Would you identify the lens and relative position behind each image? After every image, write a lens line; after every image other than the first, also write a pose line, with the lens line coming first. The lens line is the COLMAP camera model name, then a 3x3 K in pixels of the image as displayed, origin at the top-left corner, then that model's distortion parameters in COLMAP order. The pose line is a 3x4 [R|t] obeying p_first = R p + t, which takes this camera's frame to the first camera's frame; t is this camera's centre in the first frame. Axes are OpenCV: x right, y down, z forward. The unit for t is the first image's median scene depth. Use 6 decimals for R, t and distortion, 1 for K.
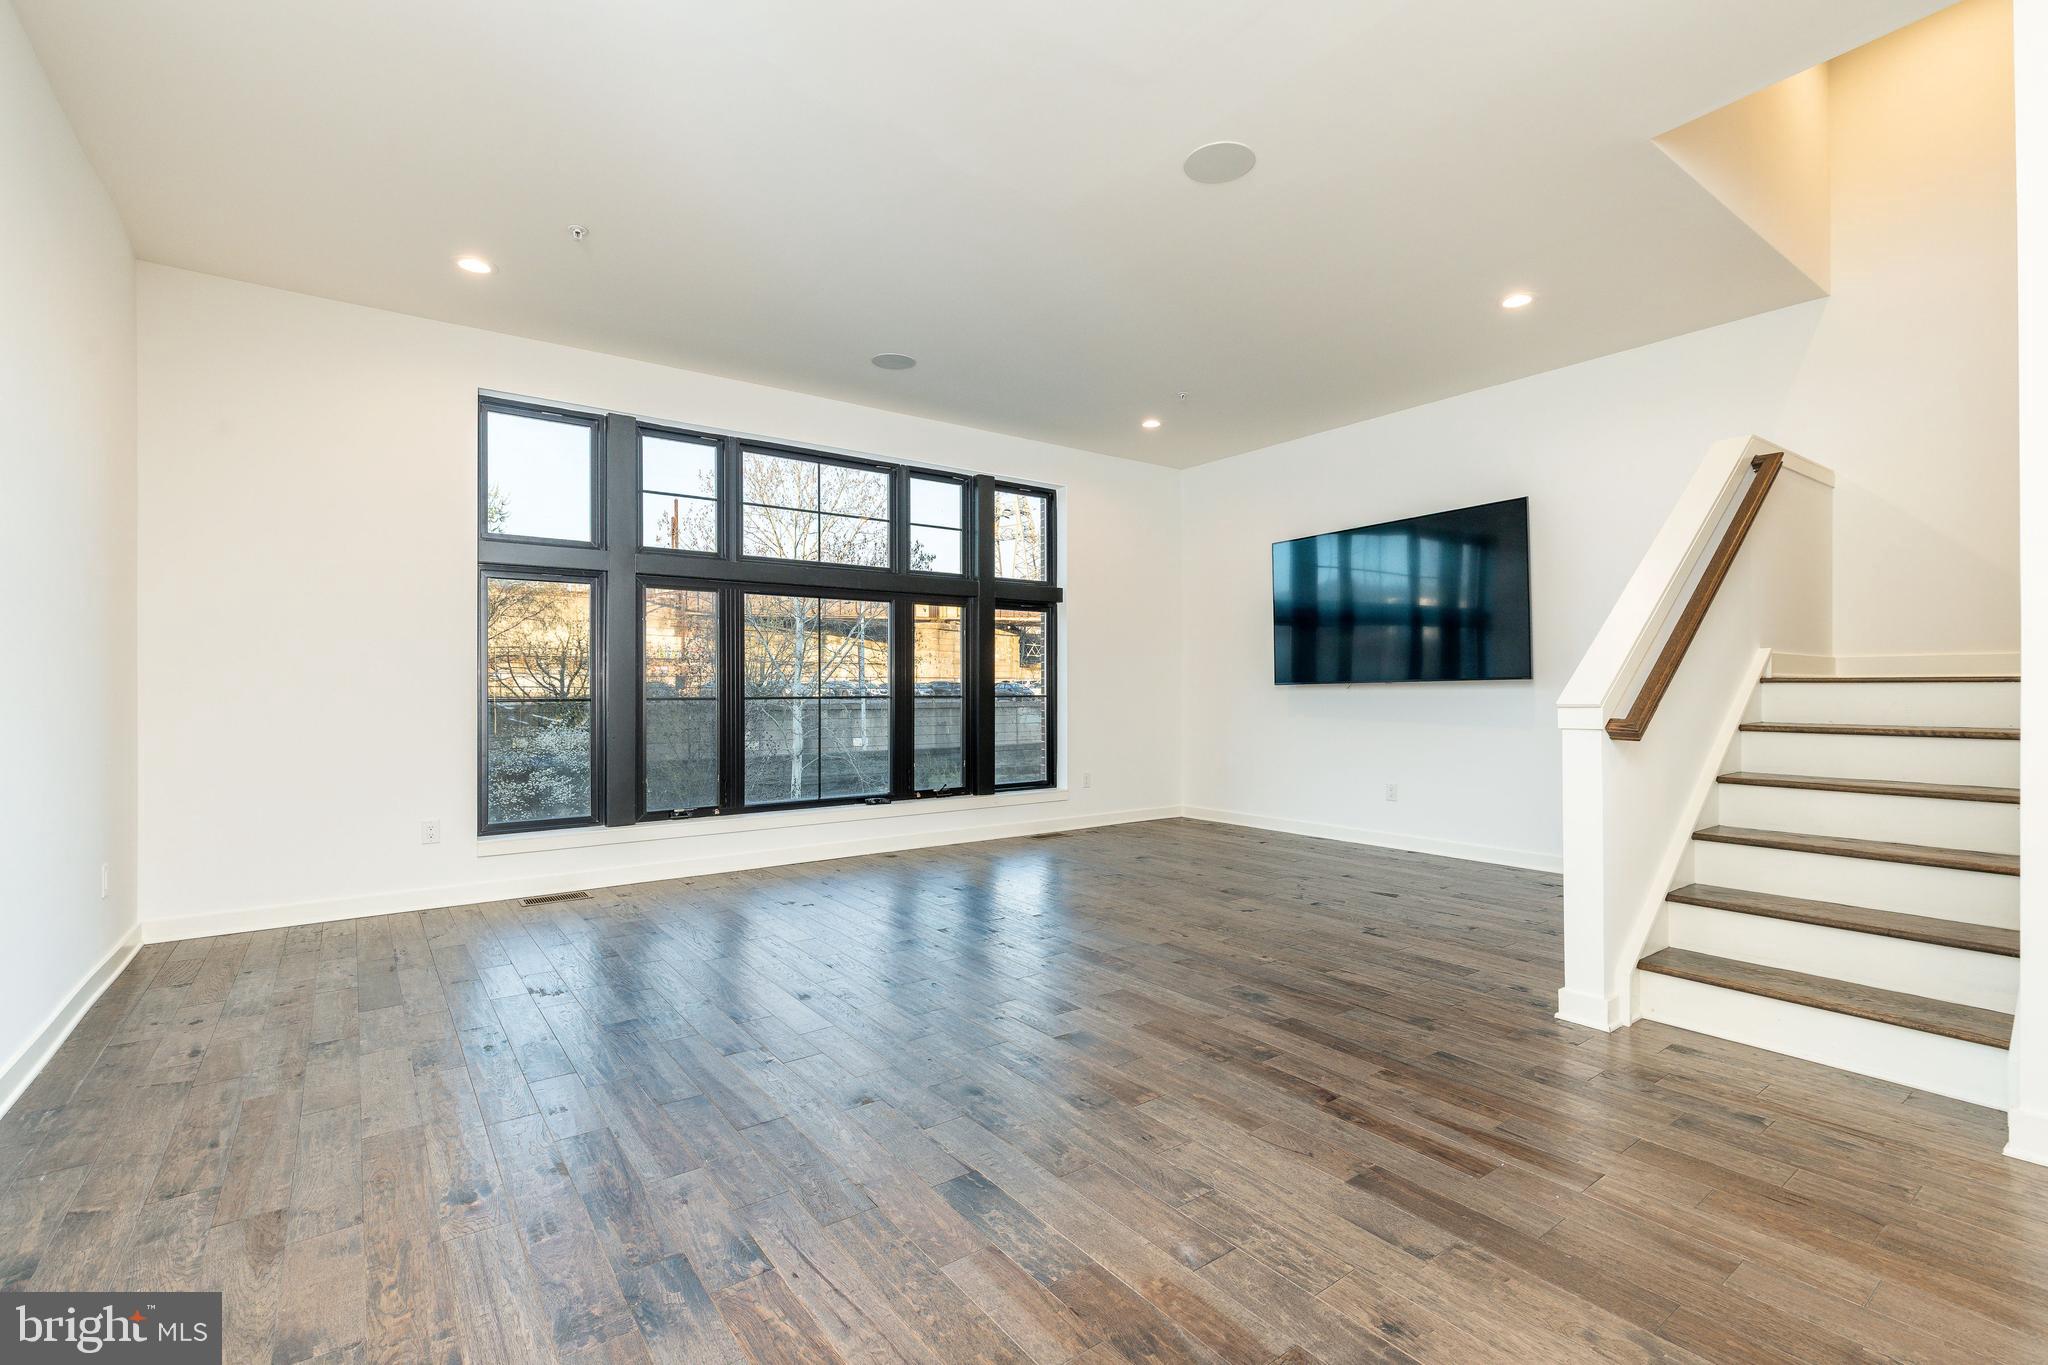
lens RADIAL K [[929.4, 0, 1032.7], [0, 929.4, 679.9], [0, 0, 1]] dist [0.009633, -0.000405]
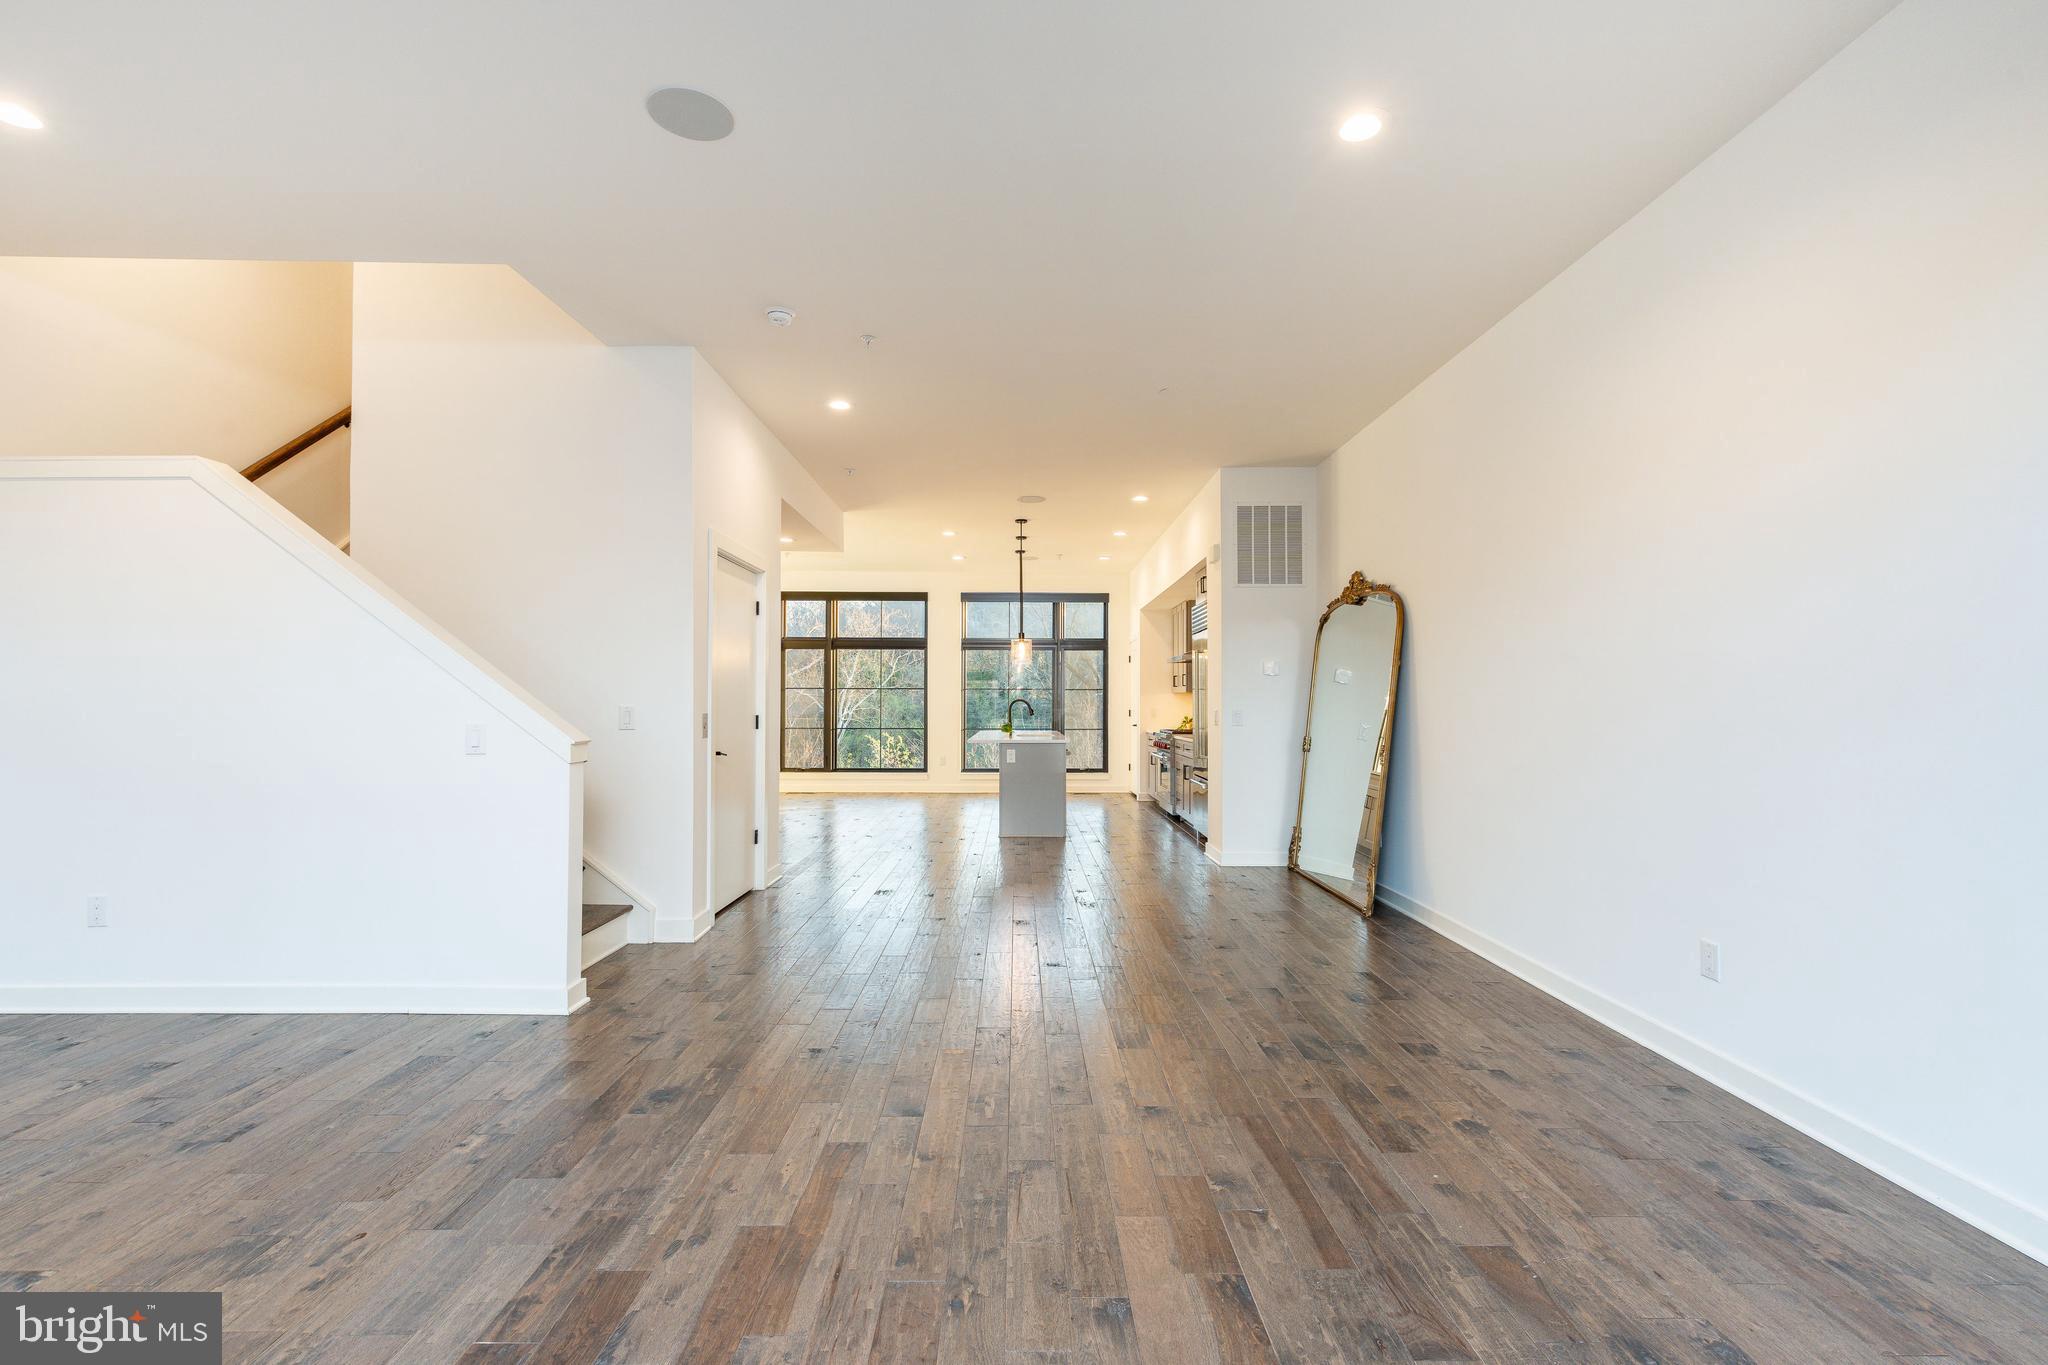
lens RADIAL K [[929.4, 0, 1028.8], [0, 929.4, 683.6], [0, 0, 1]] dist [0.009633, -0.000405]
pose [[-0.814201, 0.011806, 0.580463, -0.649835], [-0.006000, 0.999569, -0.028747, -0.018751], [-0.580552, -0.026889, -0.813779, 1.830051]]
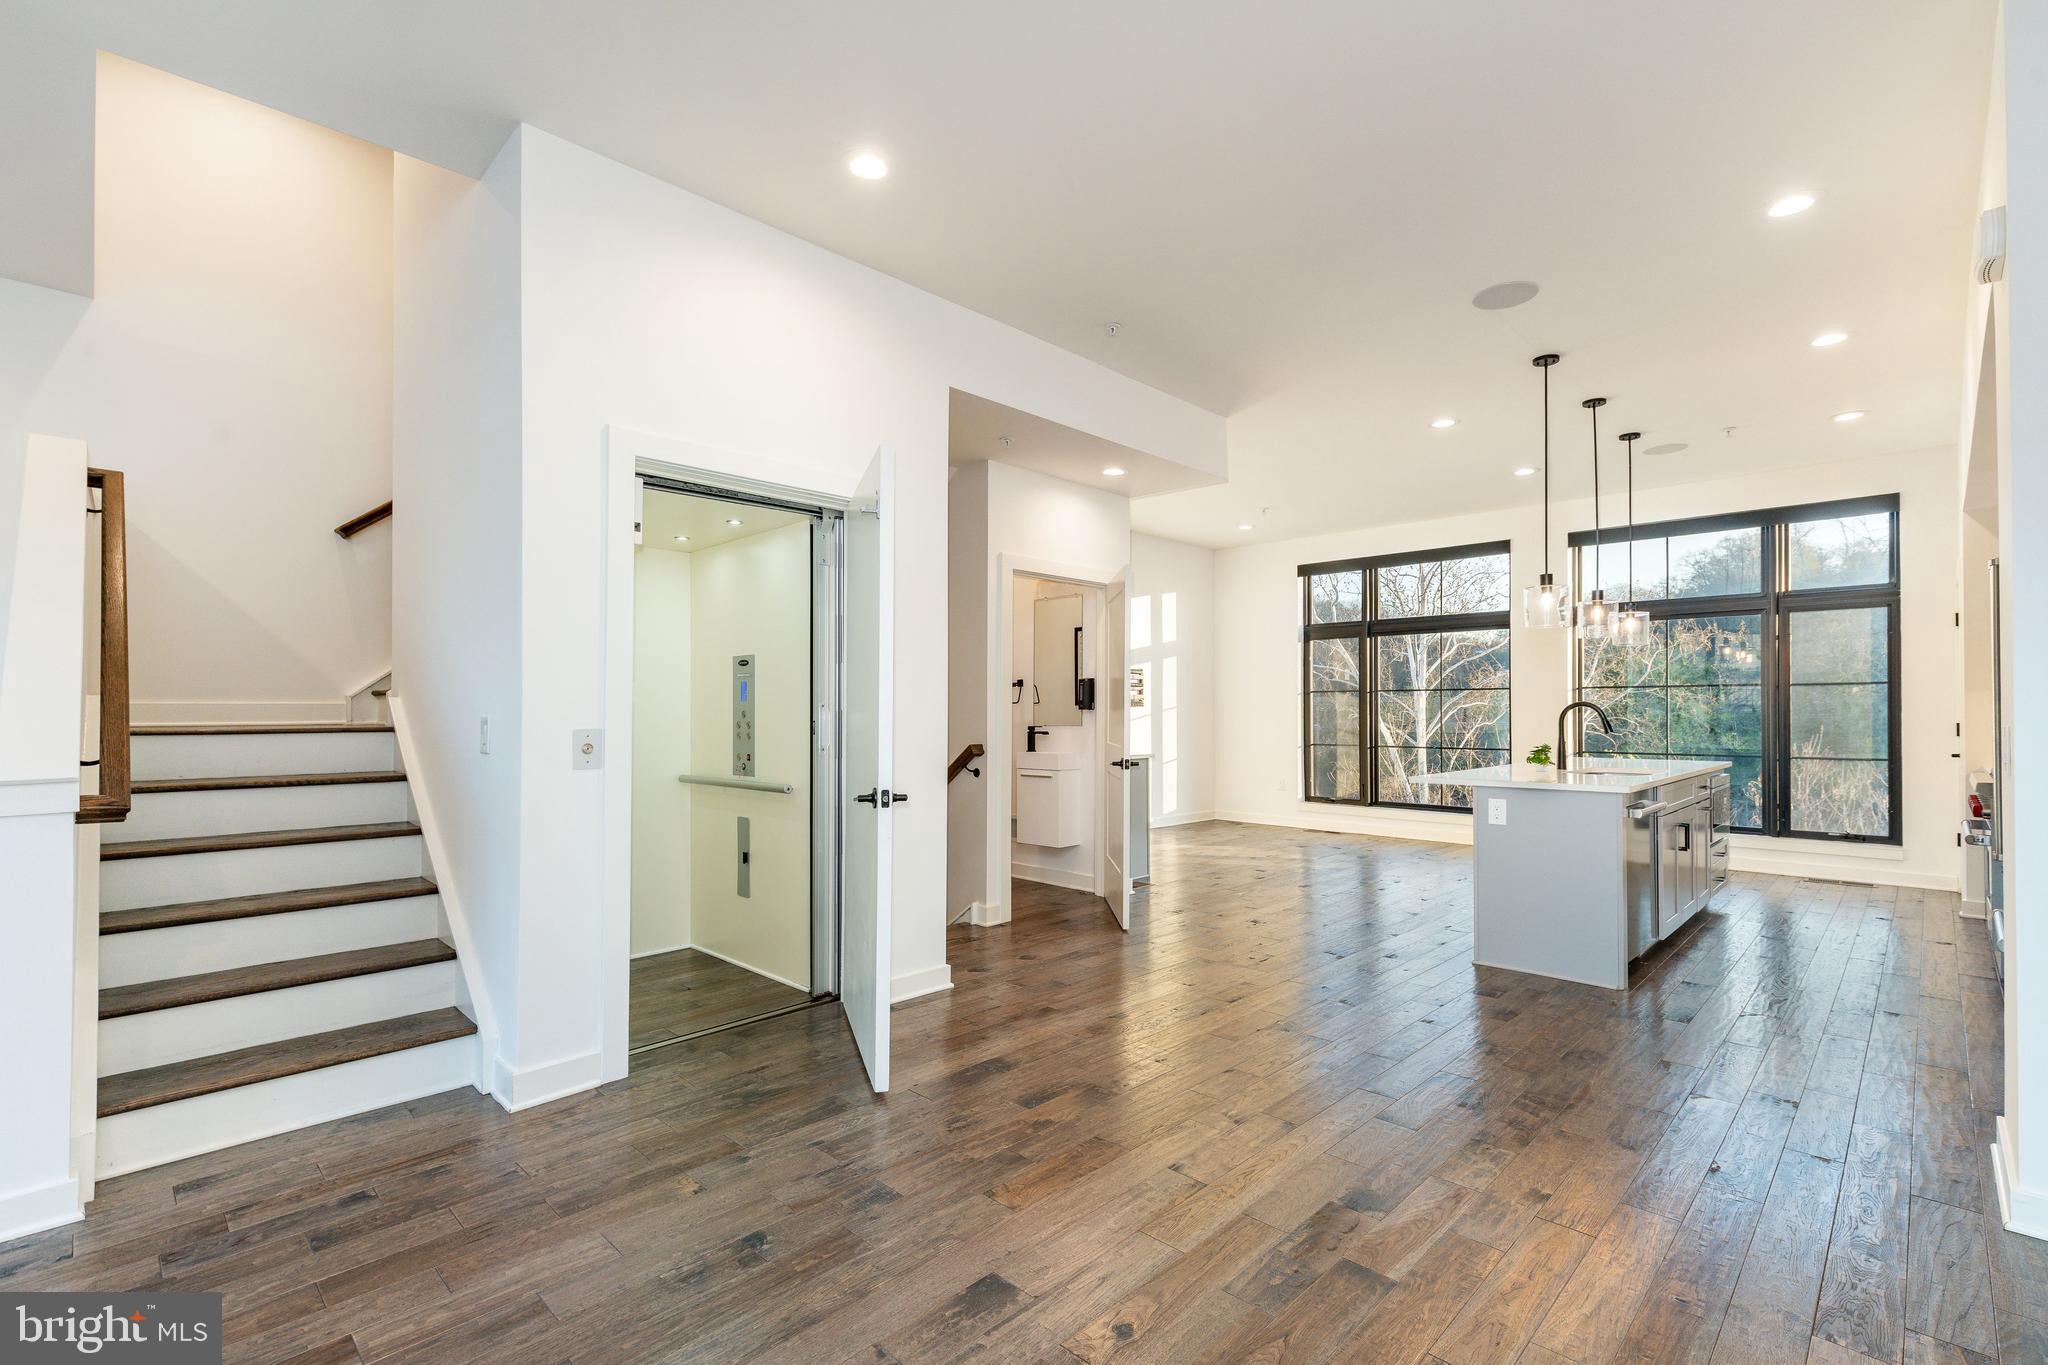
lens RADIAL K [[929.4, 0, 1026.5], [0, 929.4, 701.1], [0, 0, 1]] dist [0.009633, -0.000405]
pose [[-0.160458, 0.010968, 0.986982, -0.291951], [-0.006269, 0.999907, -0.012131, -0.033993], [-0.987023, -0.008134, -0.160375, 0.472346]]
